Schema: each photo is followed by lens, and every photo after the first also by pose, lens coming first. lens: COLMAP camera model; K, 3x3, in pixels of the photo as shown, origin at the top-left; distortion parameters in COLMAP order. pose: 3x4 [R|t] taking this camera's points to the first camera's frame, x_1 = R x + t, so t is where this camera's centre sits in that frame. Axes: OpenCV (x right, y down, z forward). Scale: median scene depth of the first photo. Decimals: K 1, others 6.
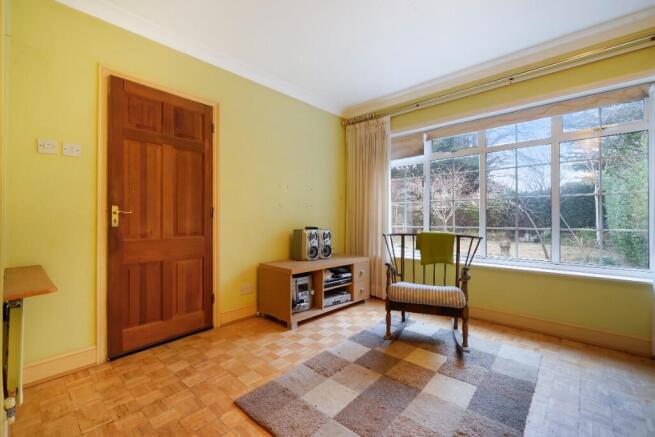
lens RADIAL K [[281.3, 0, 327.5], [0, 281.3, 218.5], [0, 0, 1]] dist [0.000547, -0.000001]
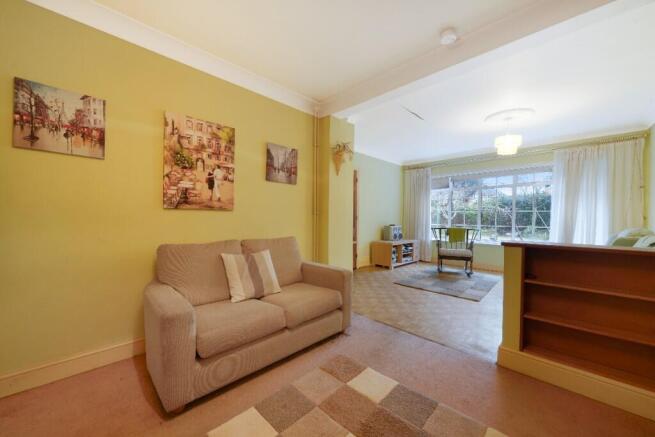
lens RADIAL K [[245.2, 0, 327.5], [0, 245.2, 218.5], [0, 0, 1]] dist [-0.000281, -0.000014]
pose [[0.998955, 0.010464, -0.044484, -0.467031], [-0.009873, 0.999860, 0.013495, -0.031980], [0.044619, -0.013042, 0.998919, -0.820461]]
